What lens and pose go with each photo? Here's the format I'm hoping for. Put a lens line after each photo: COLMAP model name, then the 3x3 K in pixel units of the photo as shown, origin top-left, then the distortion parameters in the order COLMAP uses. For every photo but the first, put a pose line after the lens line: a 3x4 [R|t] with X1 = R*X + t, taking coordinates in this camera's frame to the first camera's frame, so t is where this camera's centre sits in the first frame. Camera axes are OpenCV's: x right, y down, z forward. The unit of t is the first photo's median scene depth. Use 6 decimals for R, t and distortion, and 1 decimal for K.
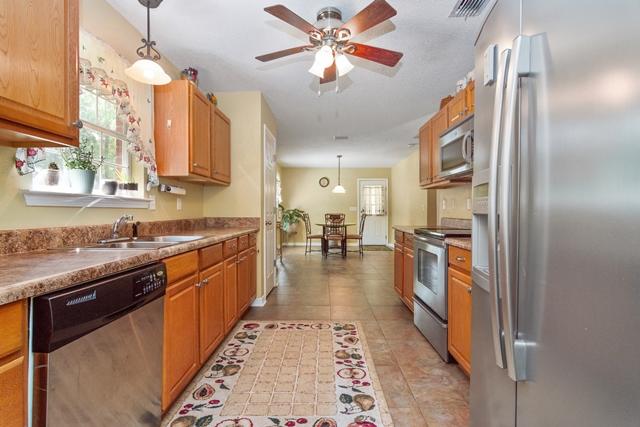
lens RADIAL K [[309.7, 0, 318.5], [0, 309.7, 211.8], [0, 0, 1]] dist [0.000248, 0.001086]
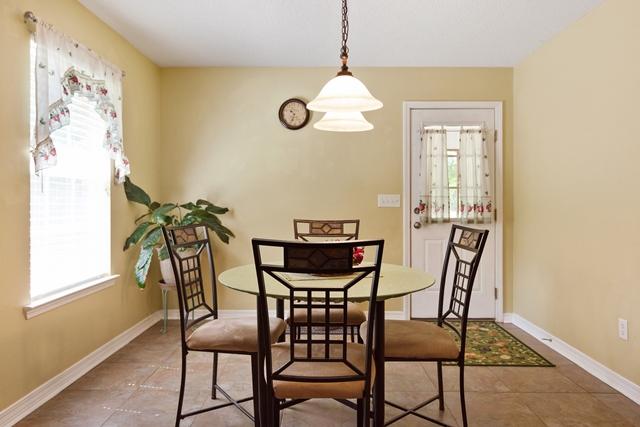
lens RADIAL K [[440.6, 0, 319.2], [0, 440.6, 210.8], [0, 0, 1]] dist [-0.005319, -0.000654]
pose [[0.999925, -0.004582, 0.011399, 0.037177], [0.004428, 0.999900, 0.013454, -0.006223], [-0.011460, -0.013403, 0.999845, 0.570305]]
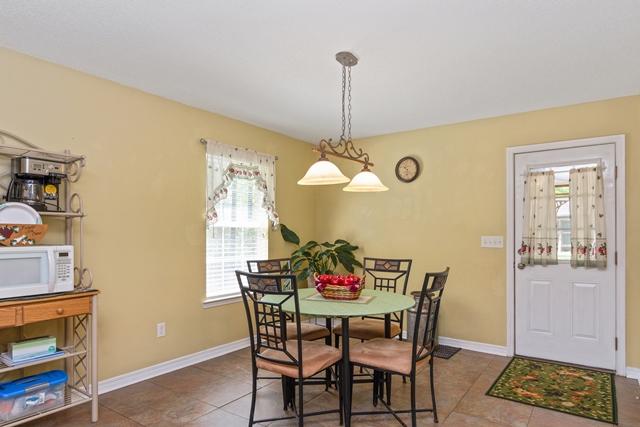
lens RADIAL K [[399.8, 0, 318.4], [0, 399.8, 236.2], [0, 0, 1]] dist [0.006612, 0.001815]
pose [[0.833146, -0.002868, -0.553046, 0.196920], [0.001439, 0.999994, -0.003019, -0.014959], [0.553051, 0.001719, 0.833146, 0.547459]]
